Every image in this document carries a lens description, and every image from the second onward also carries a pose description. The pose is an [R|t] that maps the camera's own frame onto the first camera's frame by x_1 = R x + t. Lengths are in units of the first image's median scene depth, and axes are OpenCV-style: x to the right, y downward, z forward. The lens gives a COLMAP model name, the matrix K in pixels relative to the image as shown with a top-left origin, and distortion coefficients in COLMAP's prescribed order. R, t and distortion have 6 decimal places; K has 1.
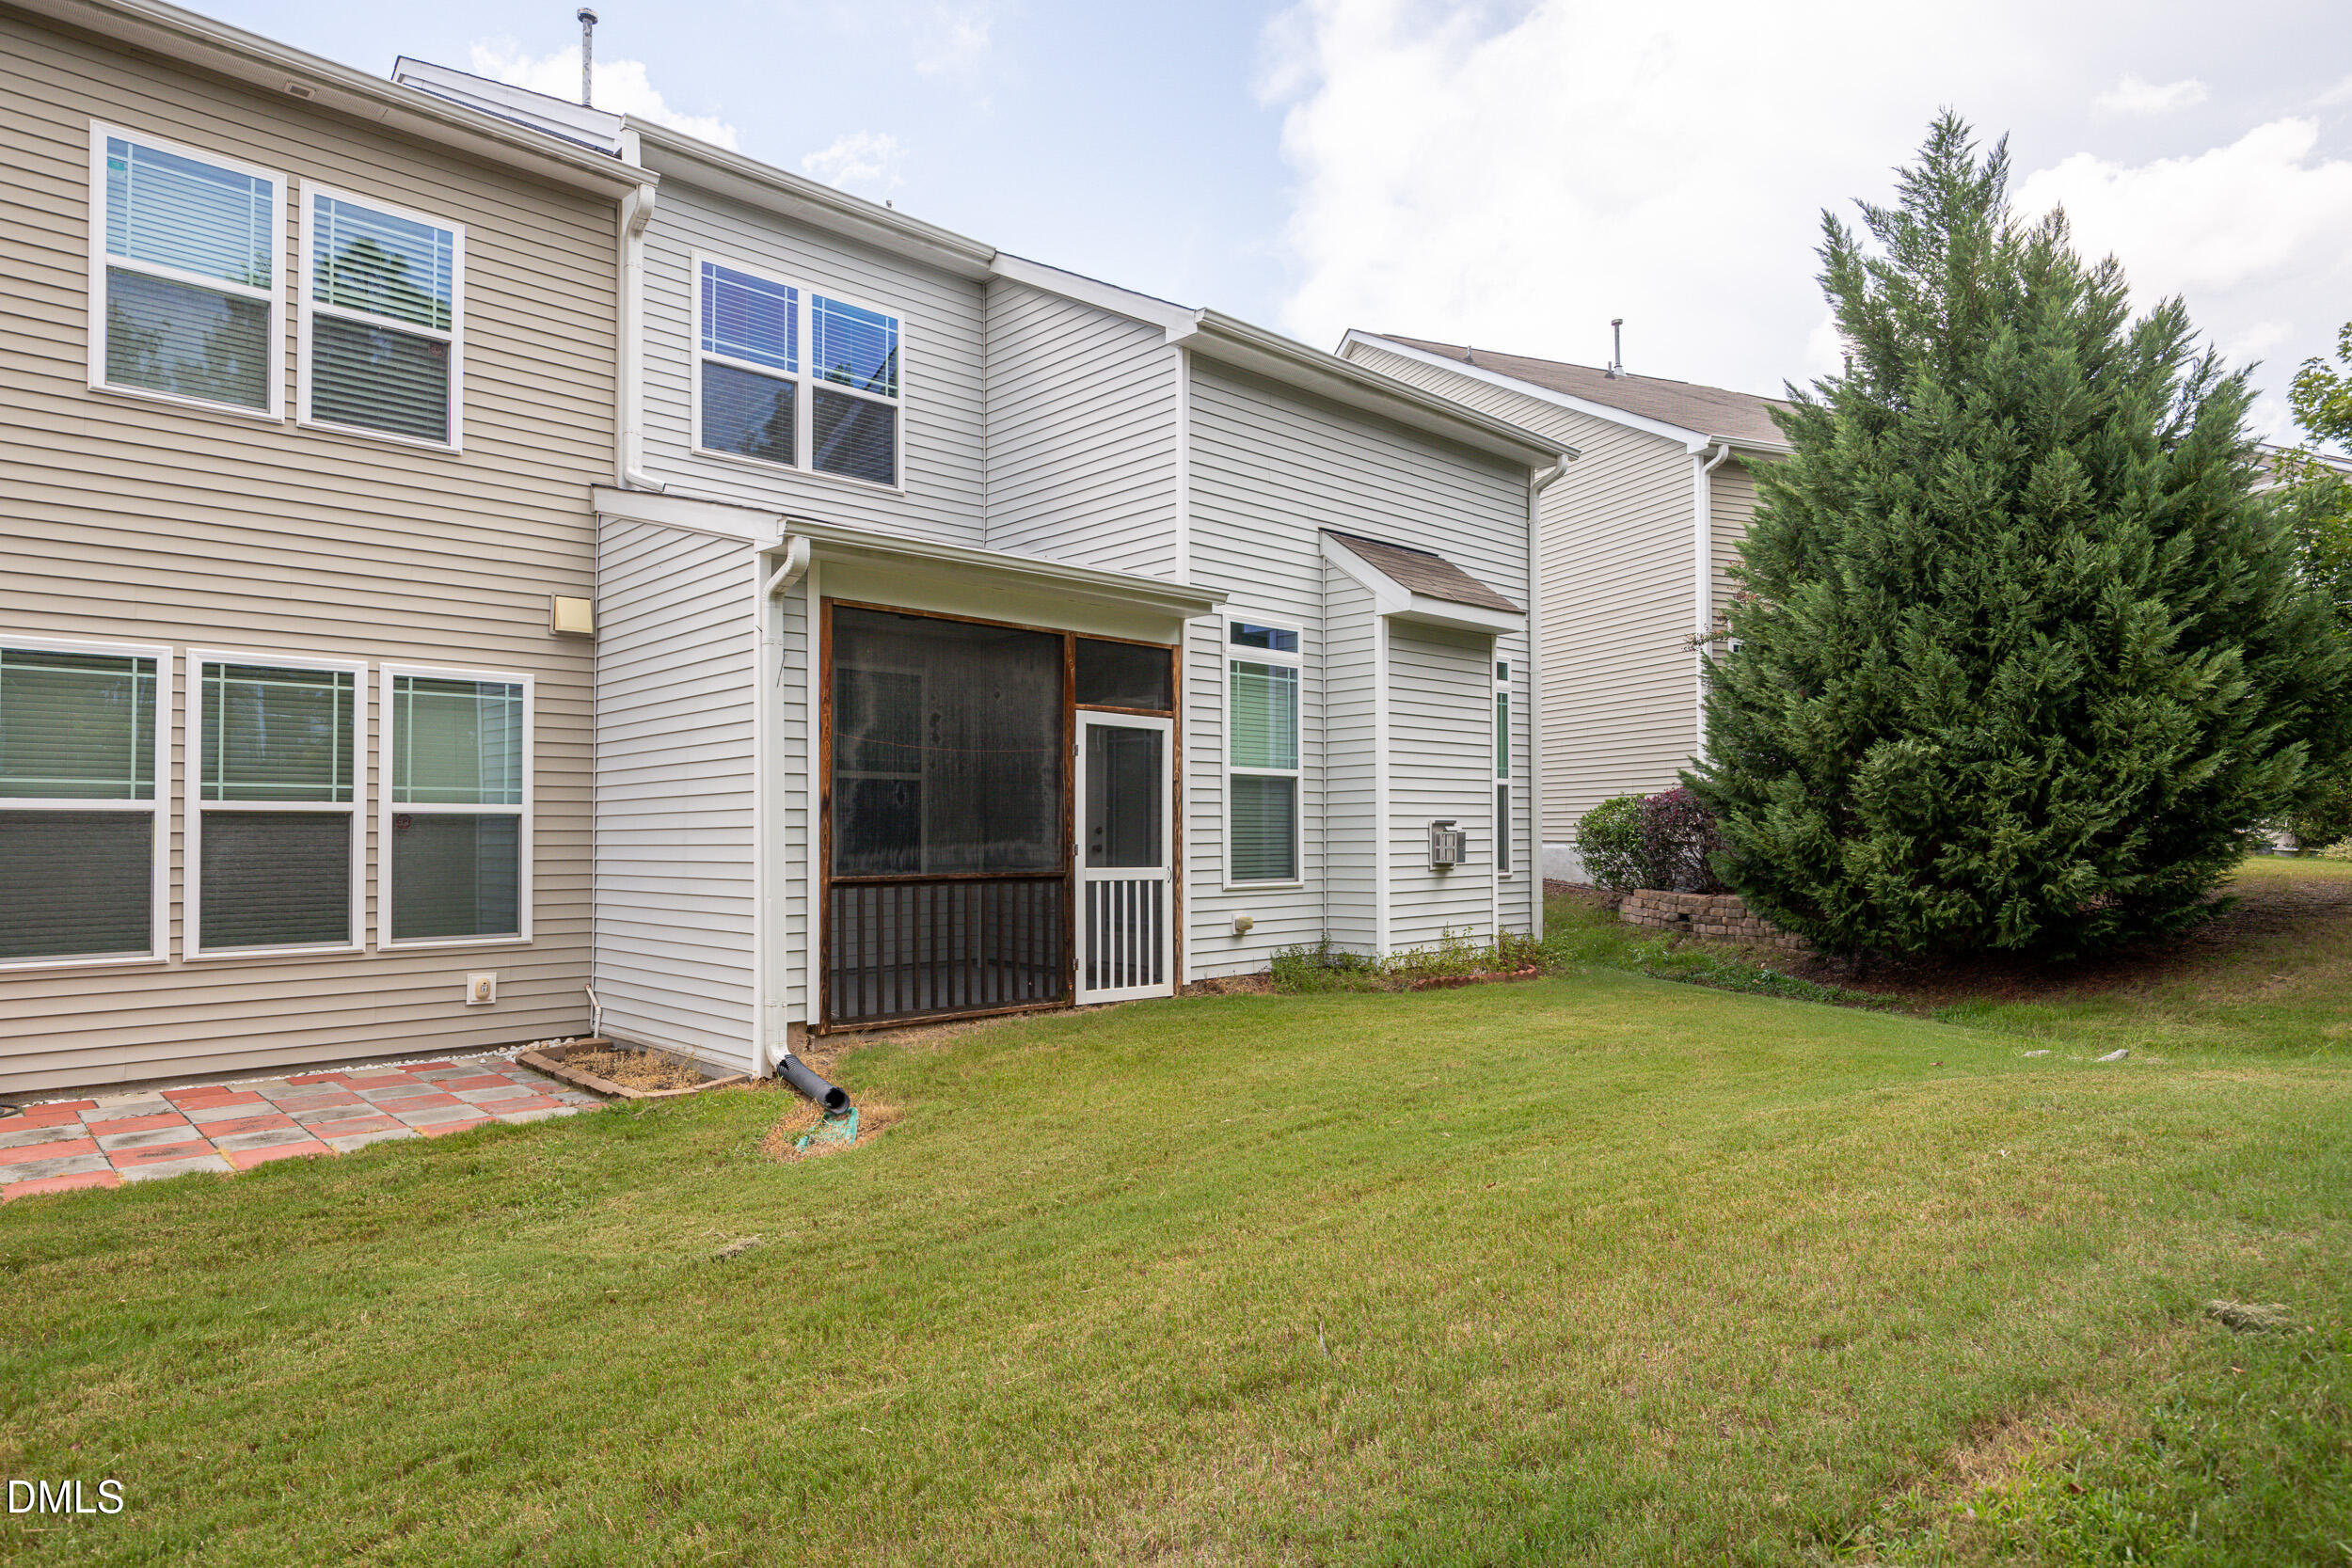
lens RADIAL K [[1358.7, 0, 1176.0], [0, 1358.7, 784.0], [0, 0, 1]] dist [0.000658, 0.000681]
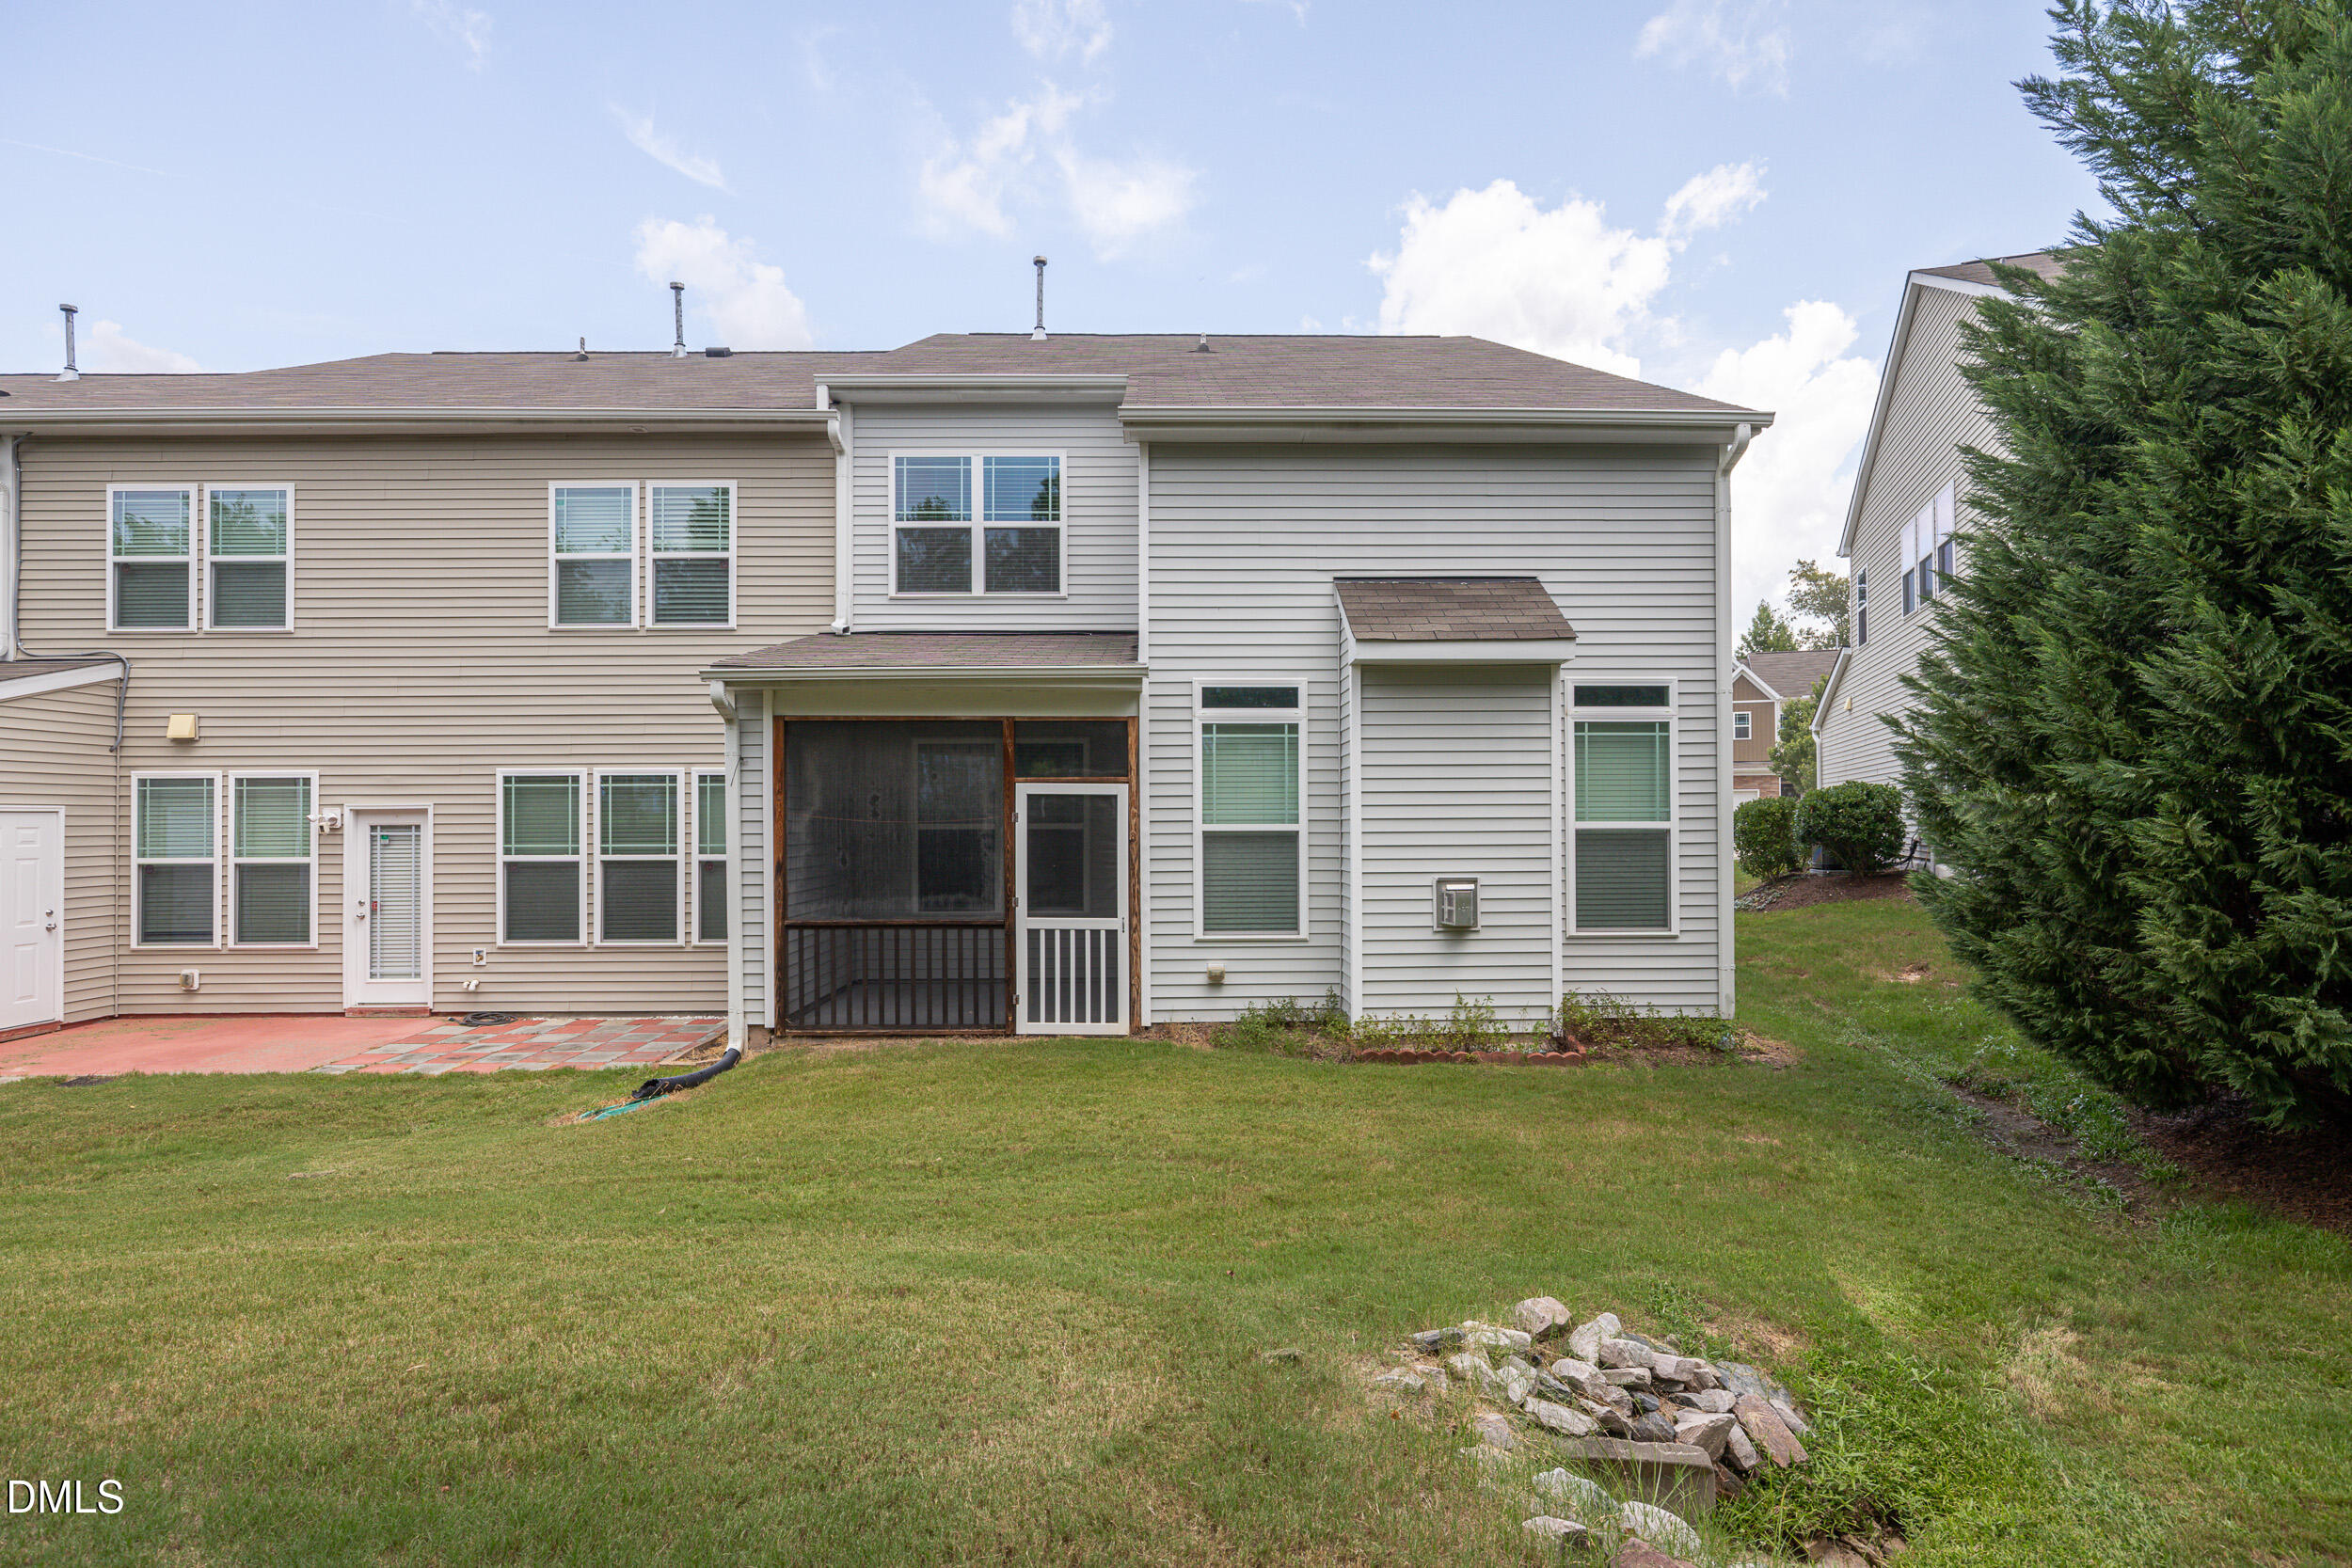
lens RADIAL K [[1147.4, 0, 1176.0], [0, 1147.4, 784.0], [0, 0, 1]] dist [-0.014417, 0.000518]
pose [[0.733592, -0.020417, -0.679283, 0.656753], [0.028081, 0.999606, 0.000281, -0.046830], [0.679010, -0.019281, 0.733876, 0.342030]]
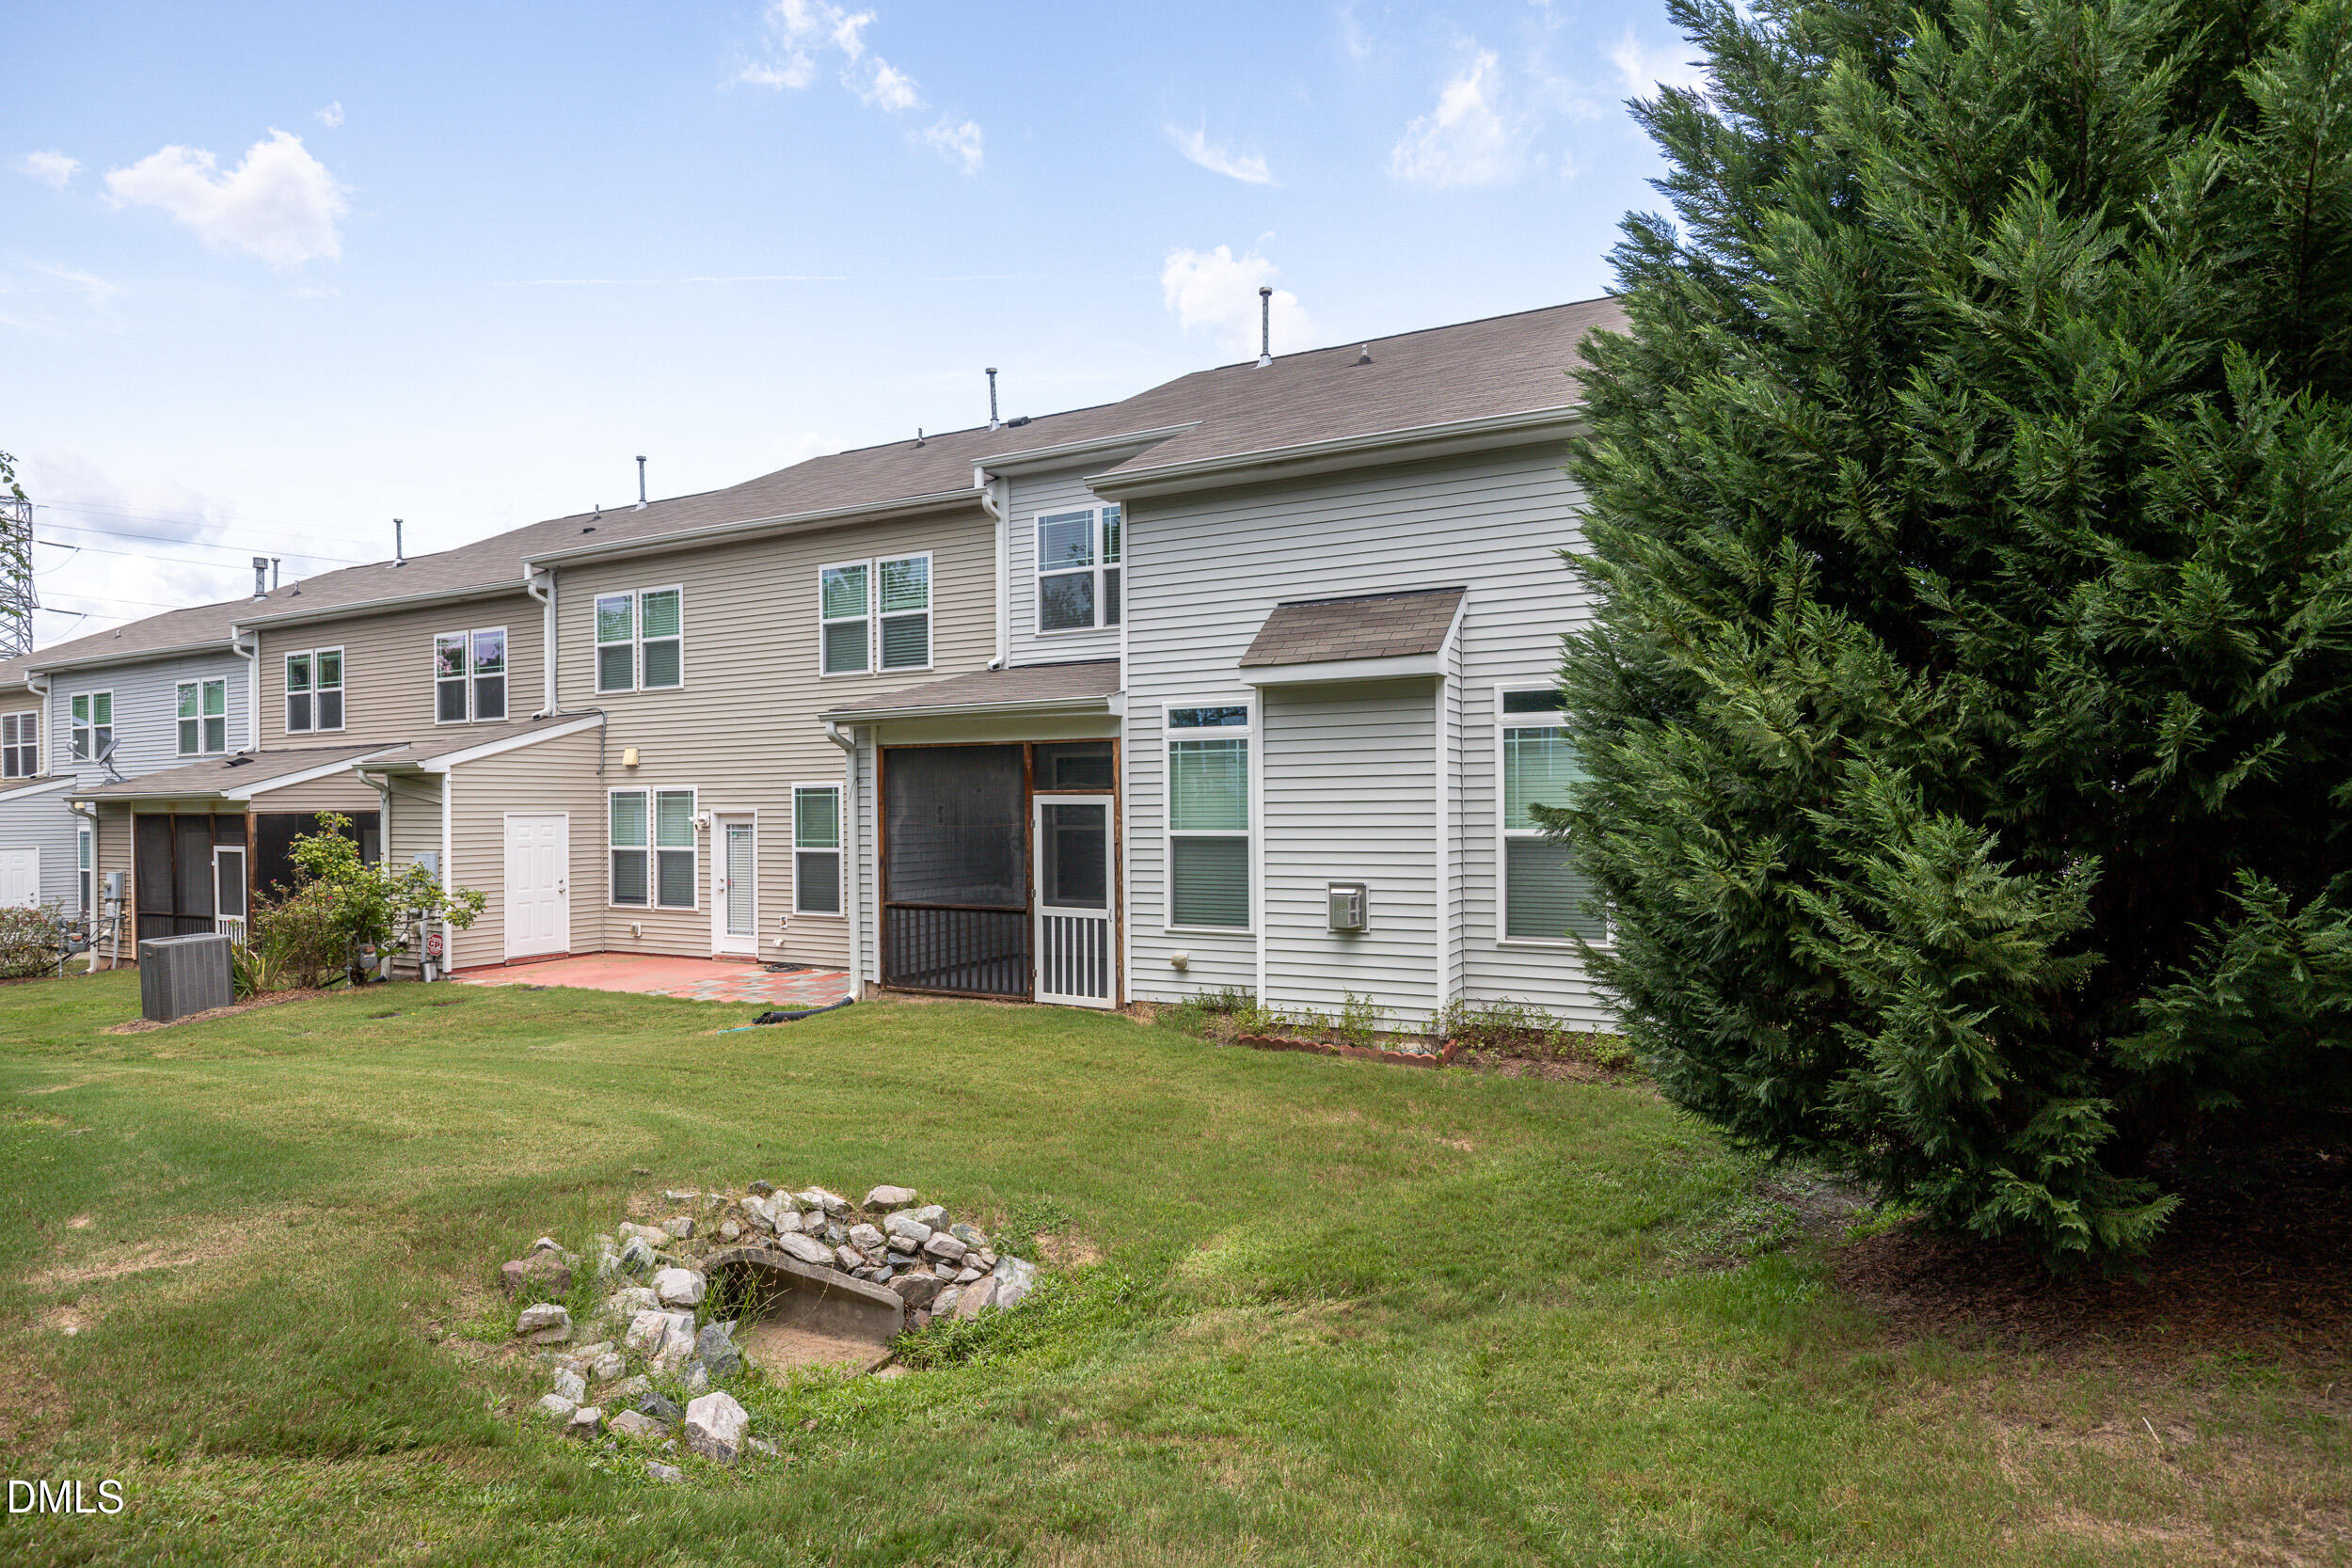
lens RADIAL K [[1201.9, 0, 1176.0], [0, 1201.9, 784.0], [0, 0, 1]] dist [-0.024886, -0.000152]
pose [[0.336550, -0.017950, -0.941495, 1.089371], [0.042417, 0.999092, -0.003885, -0.051361], [0.940710, -0.038628, 0.337006, 0.669768]]
